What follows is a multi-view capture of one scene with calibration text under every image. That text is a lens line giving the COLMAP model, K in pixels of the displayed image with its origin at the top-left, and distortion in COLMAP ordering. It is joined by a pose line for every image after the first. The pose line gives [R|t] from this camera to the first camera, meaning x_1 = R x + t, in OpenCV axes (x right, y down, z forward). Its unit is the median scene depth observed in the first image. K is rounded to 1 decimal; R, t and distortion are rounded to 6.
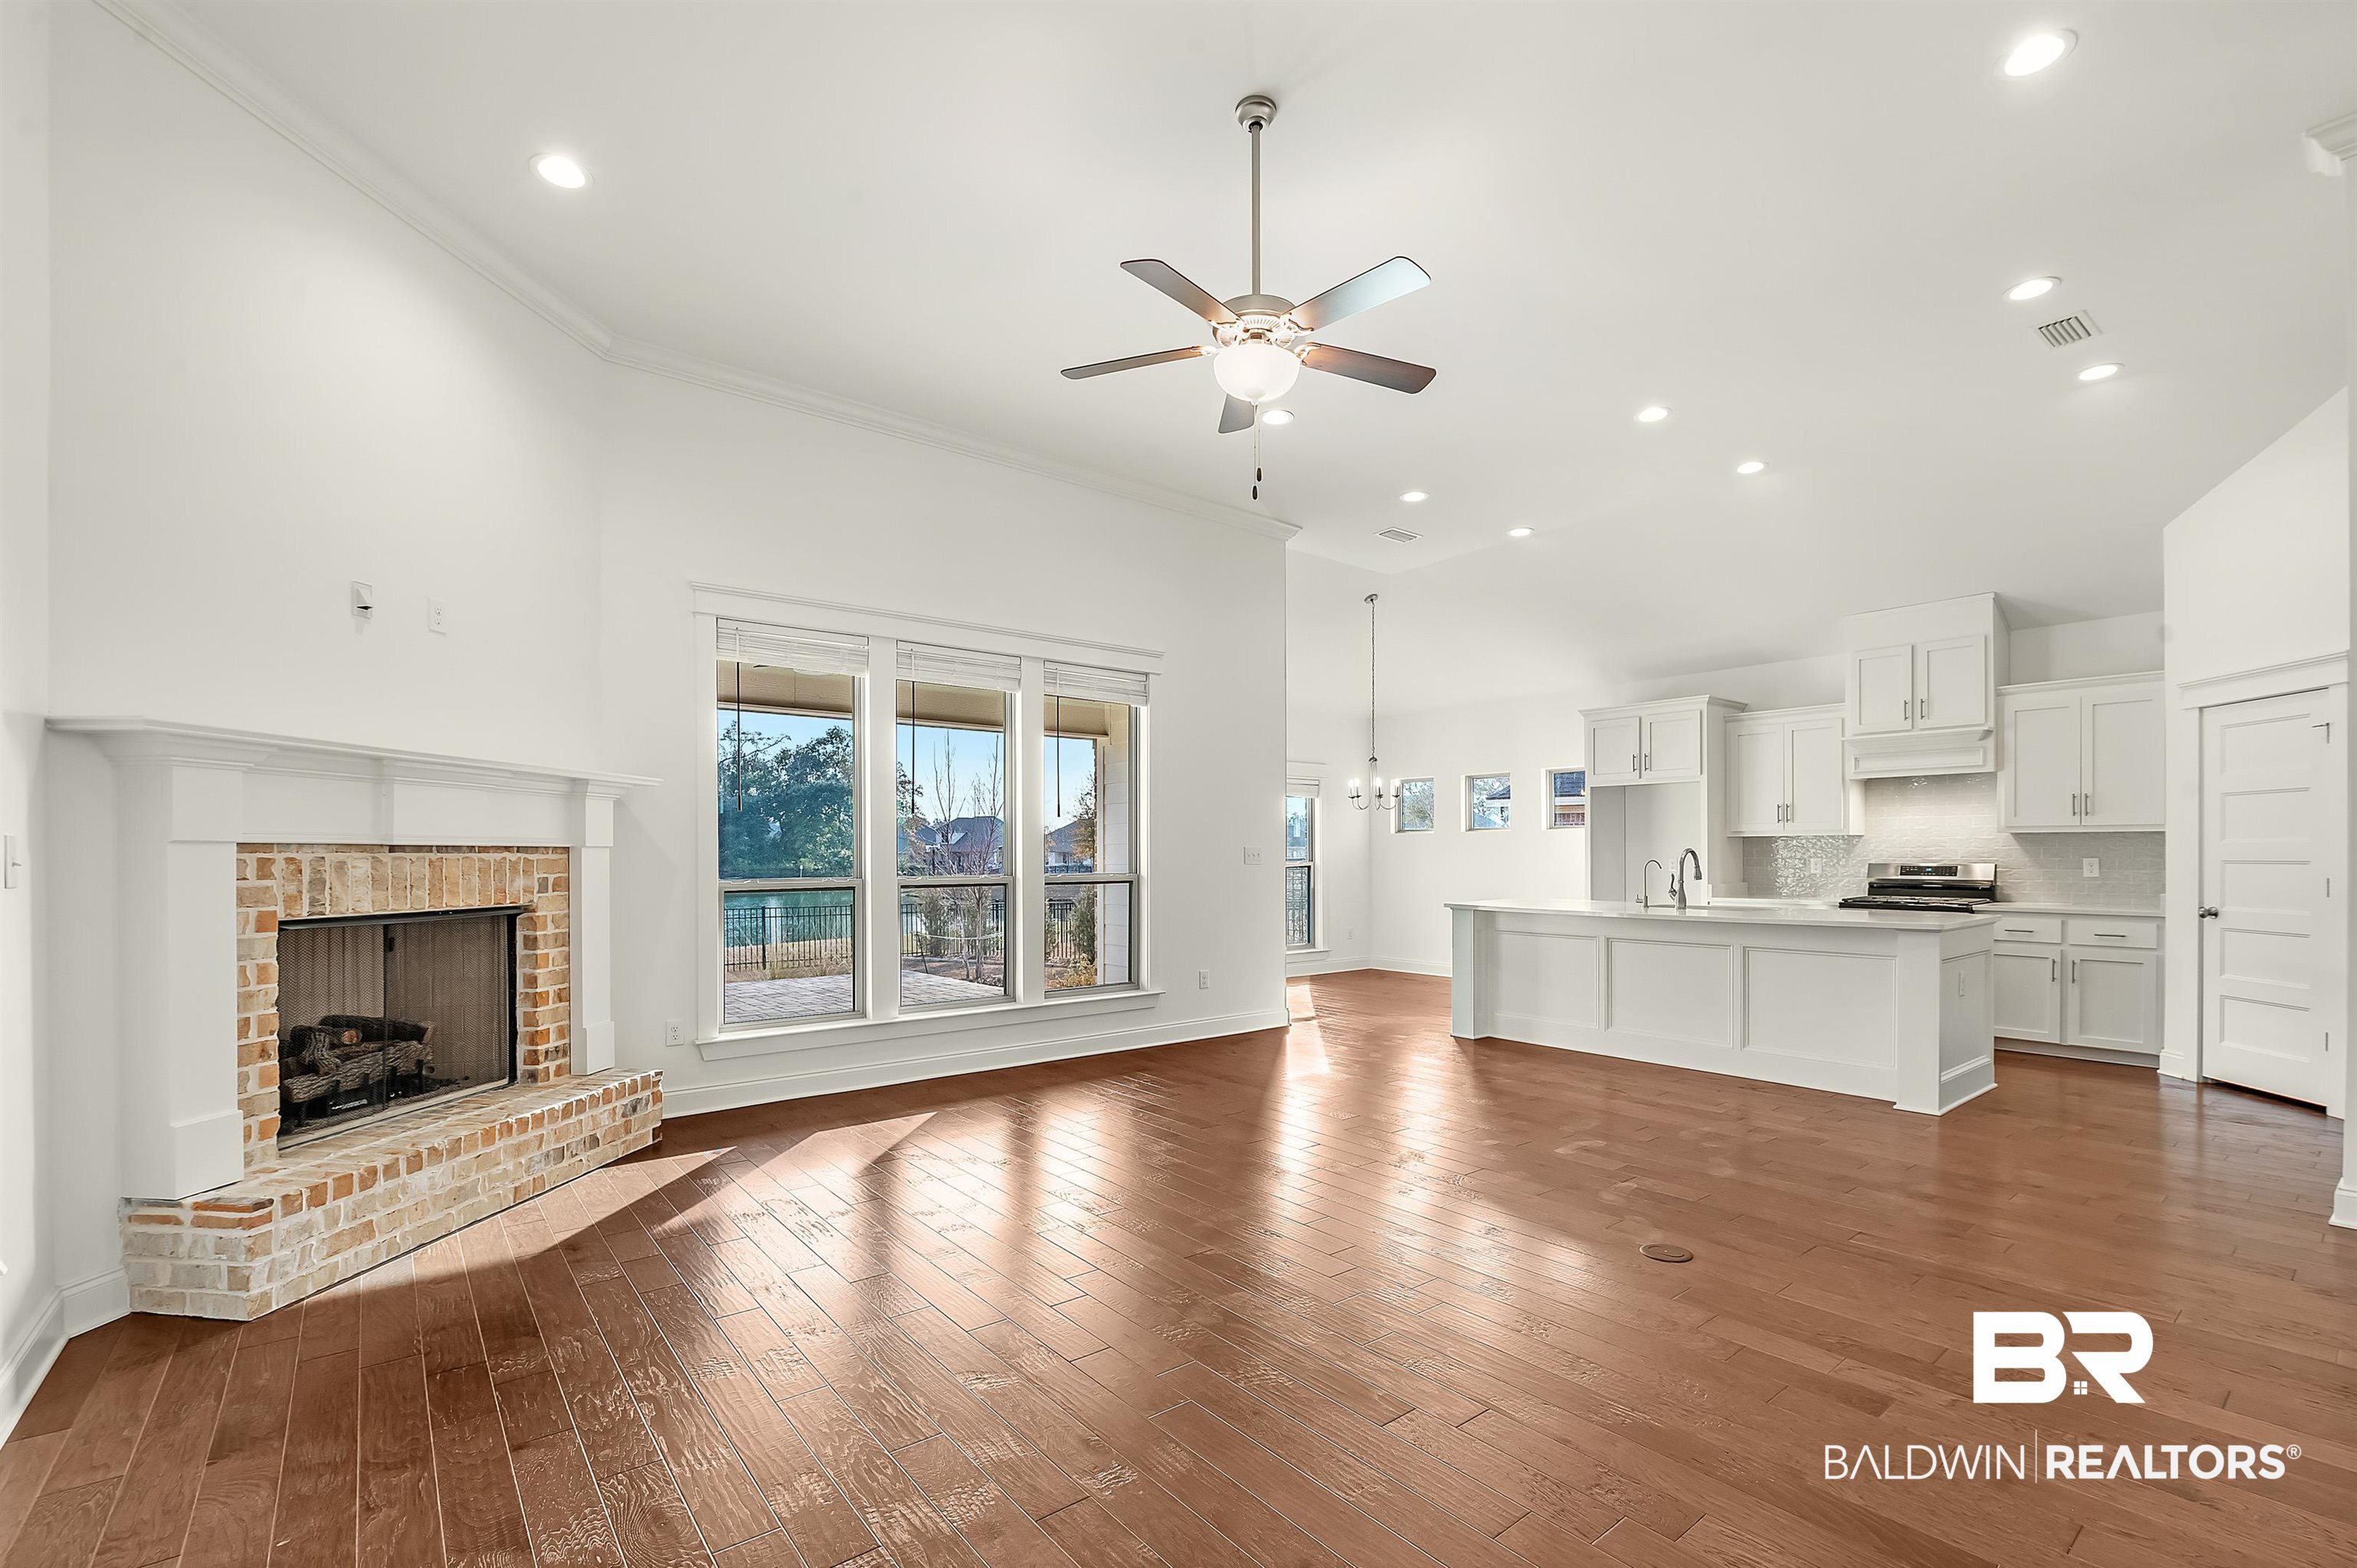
lens RADIAL K [[1023.9, 0, 1191.1], [0, 1023.9, 860.4], [0, 0, 1]] dist [-0.013080, 0.000167]
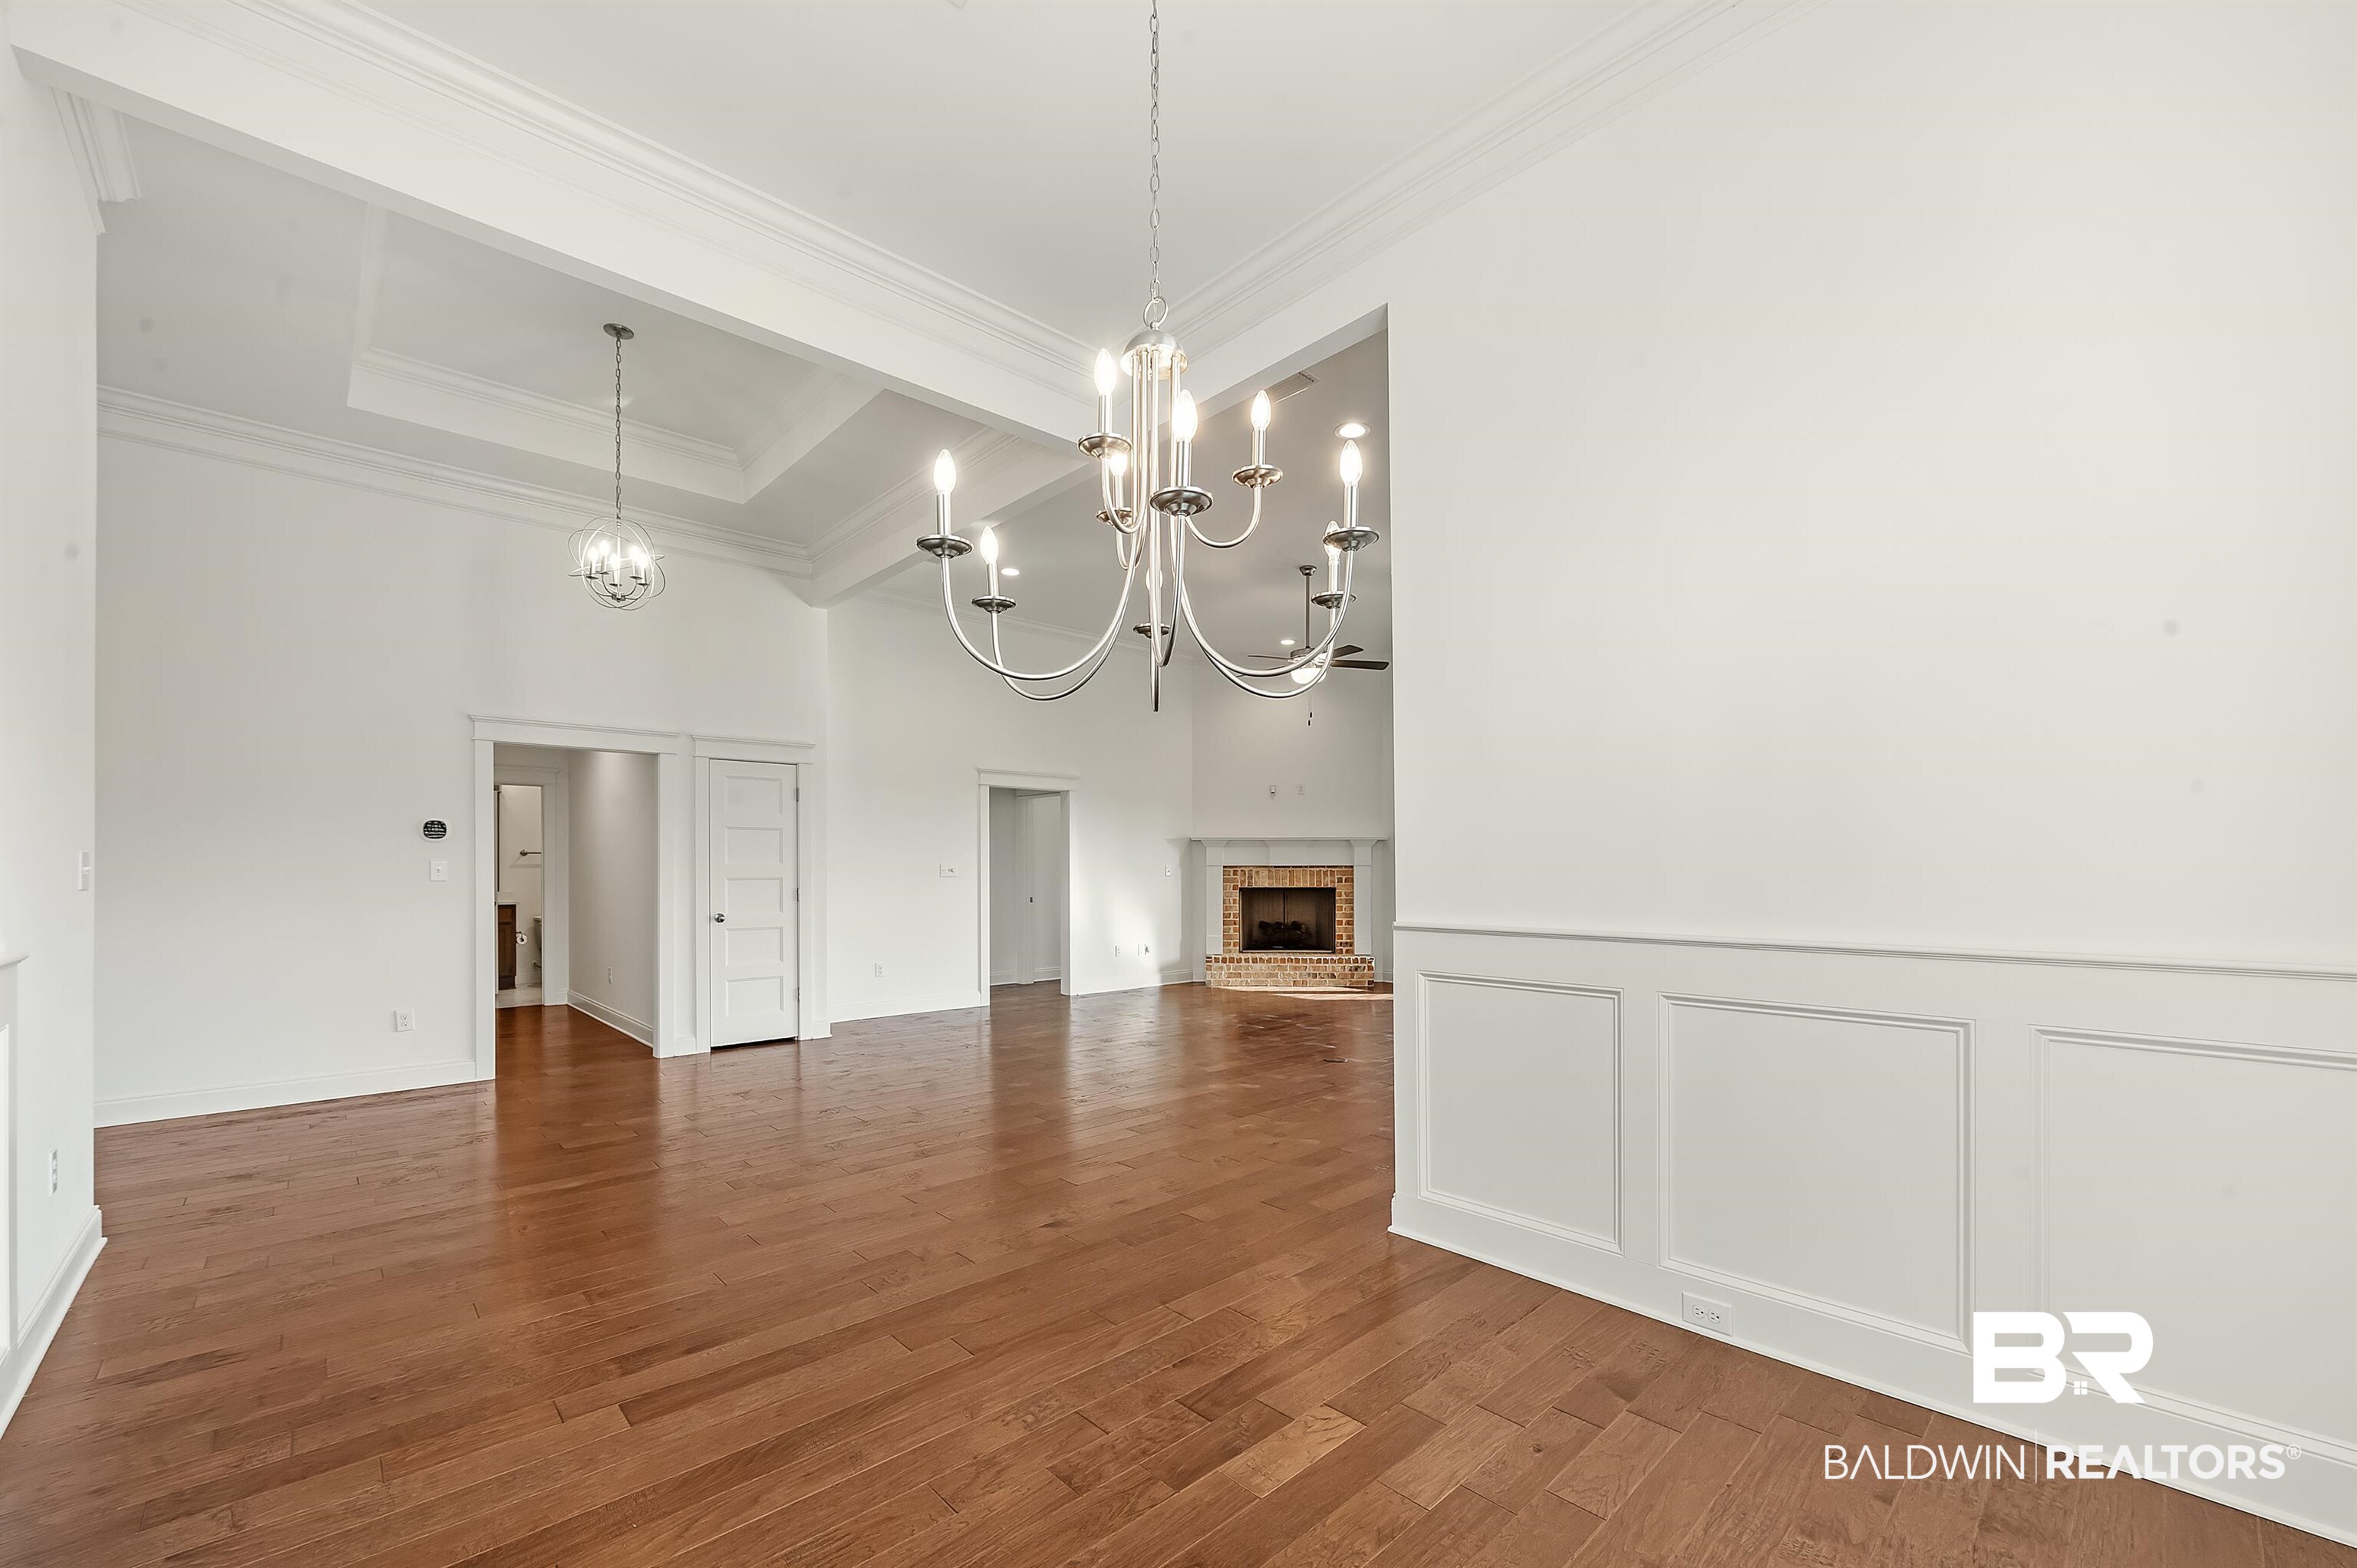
lens RADIAL K [[938.3, 0, 1191.8], [0, 938.3, 864.0], [0, 0, 1]] dist [-0.013231, -0.000103]
pose [[0.077320, -0.004598, -0.996996, 1.737988], [-0.002932, 0.999984, -0.004839, -0.005101], [0.997002, 0.003297, 0.077305, 0.411985]]
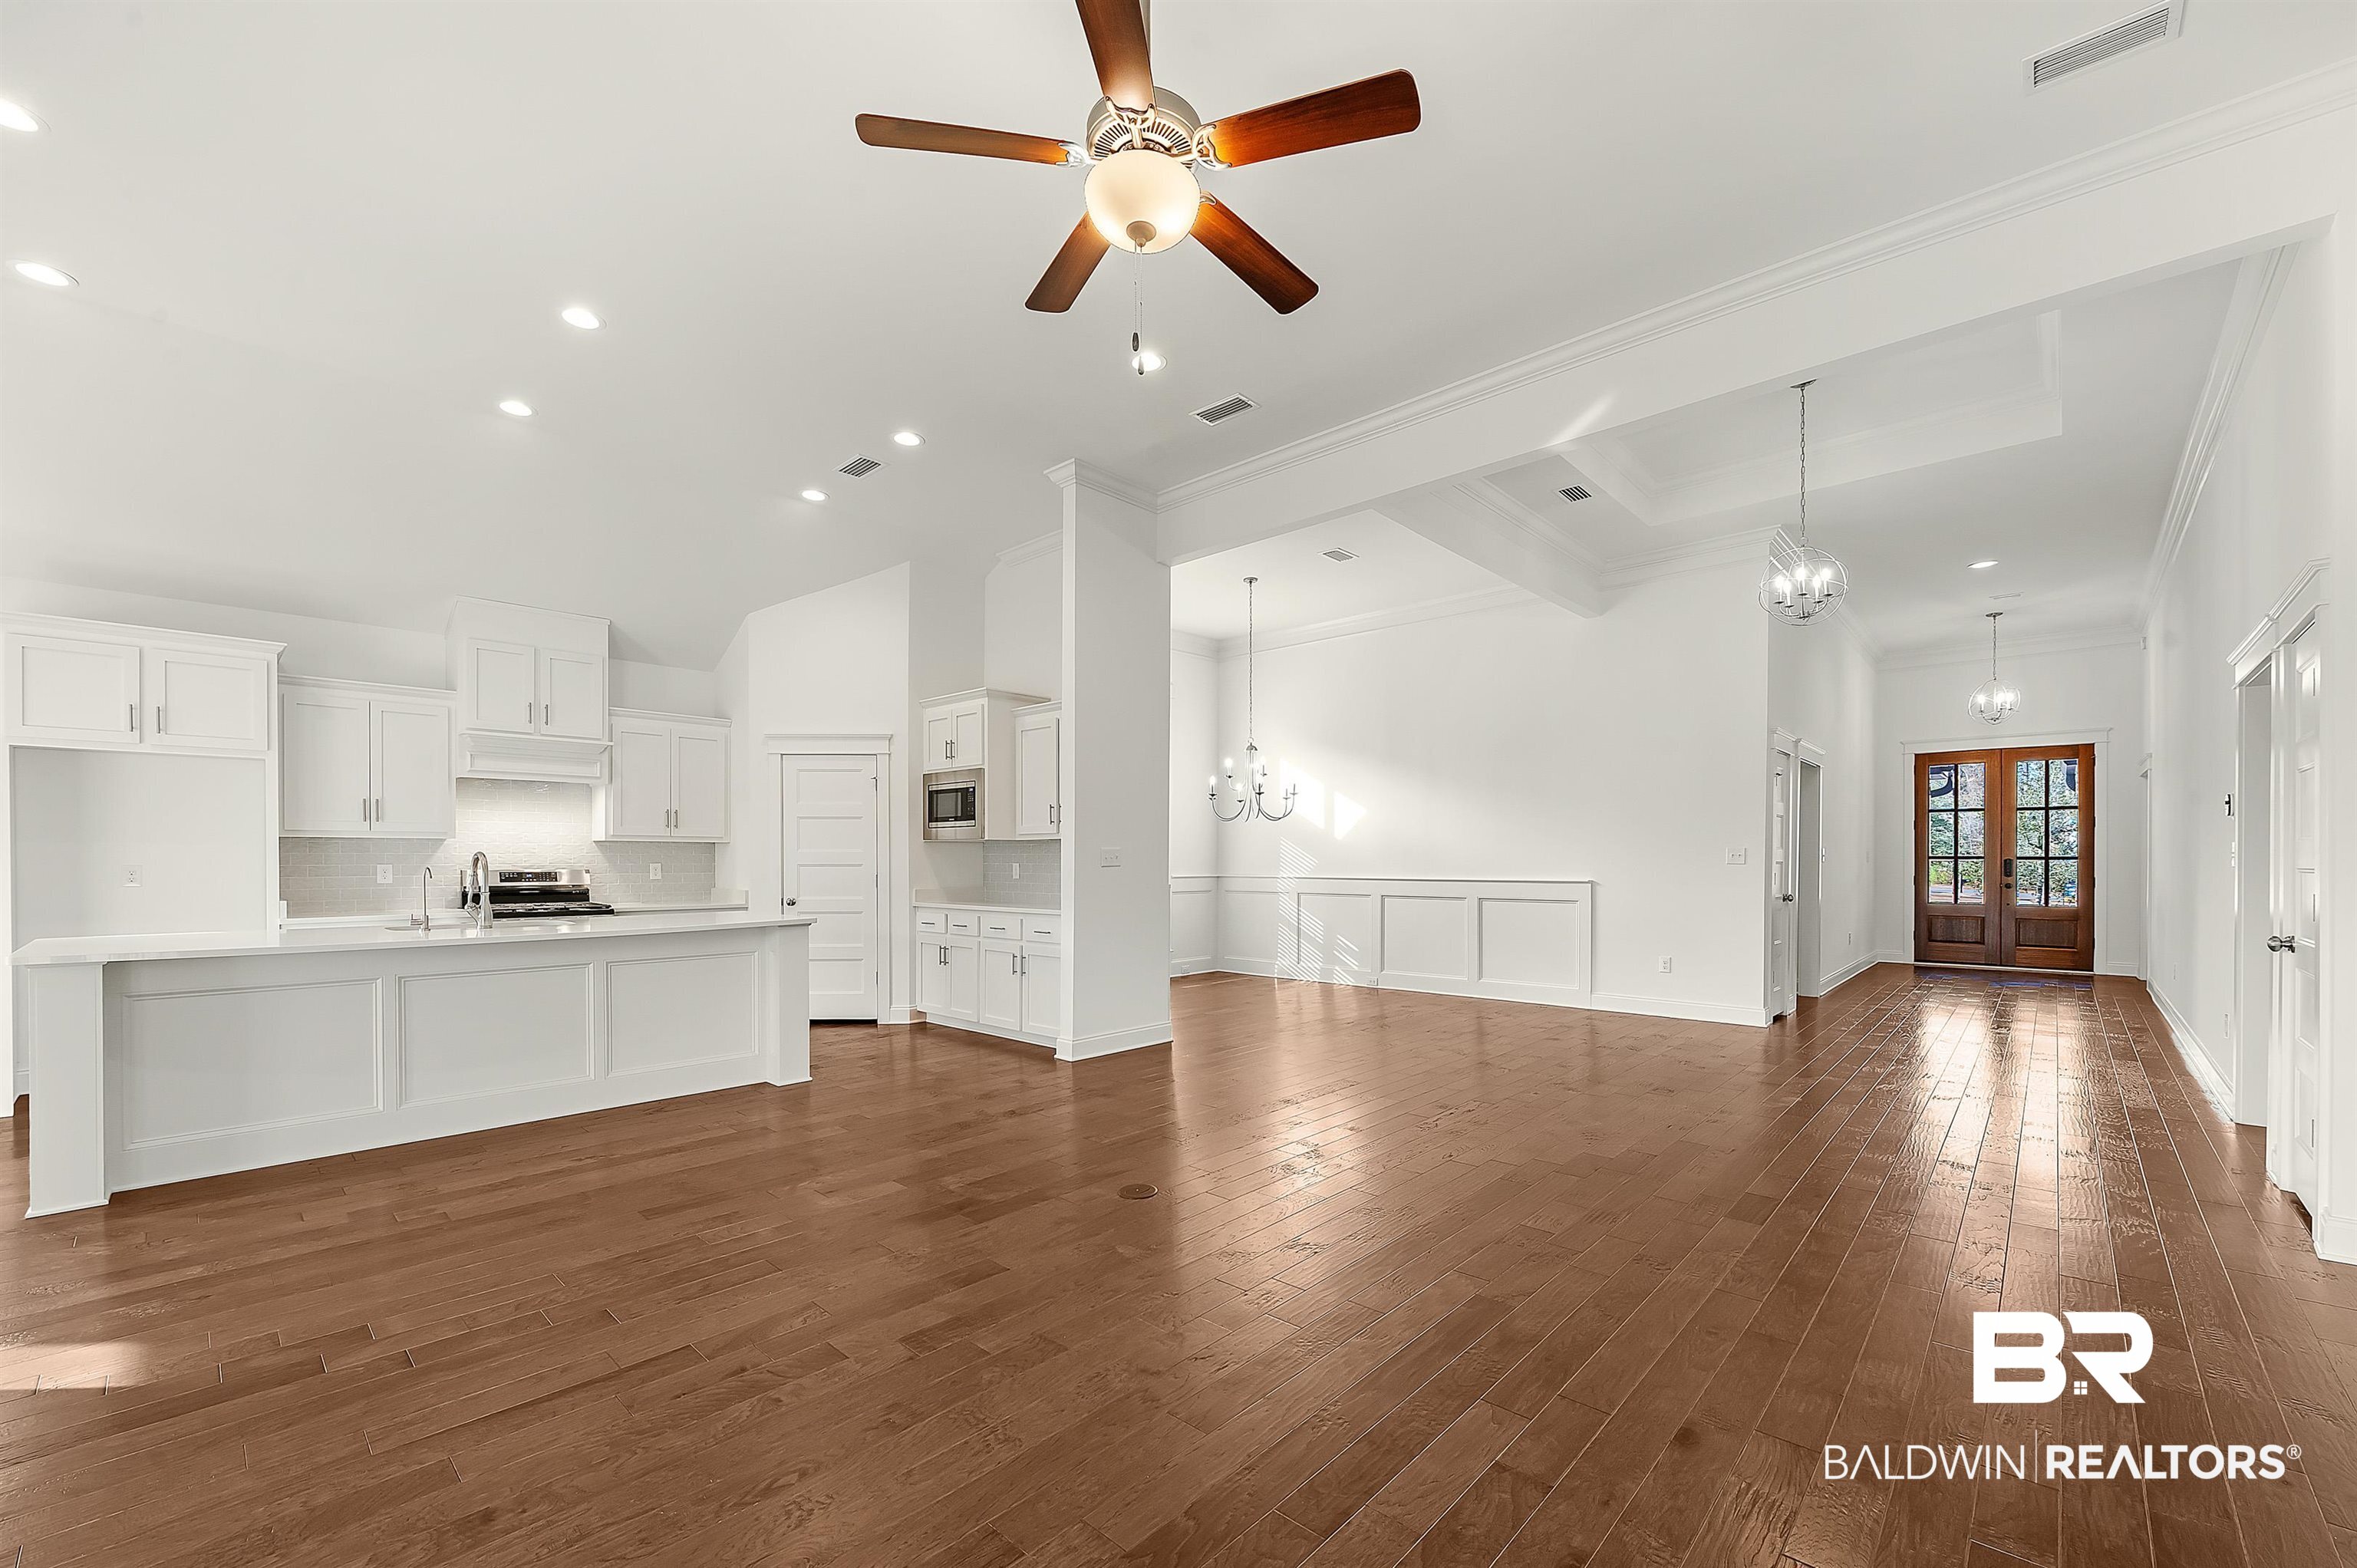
lens RADIAL K [[956.8, 0, 1184.3], [0, 956.8, 864.4], [0, 0, 1]] dist [-0.000917, -0.000387]
pose [[-0.142443, -0.002572, 0.989800, -0.478083], [0.006896, 0.999970, 0.003591, -0.001171], [-0.989779, 0.007338, -0.142421, 0.812508]]
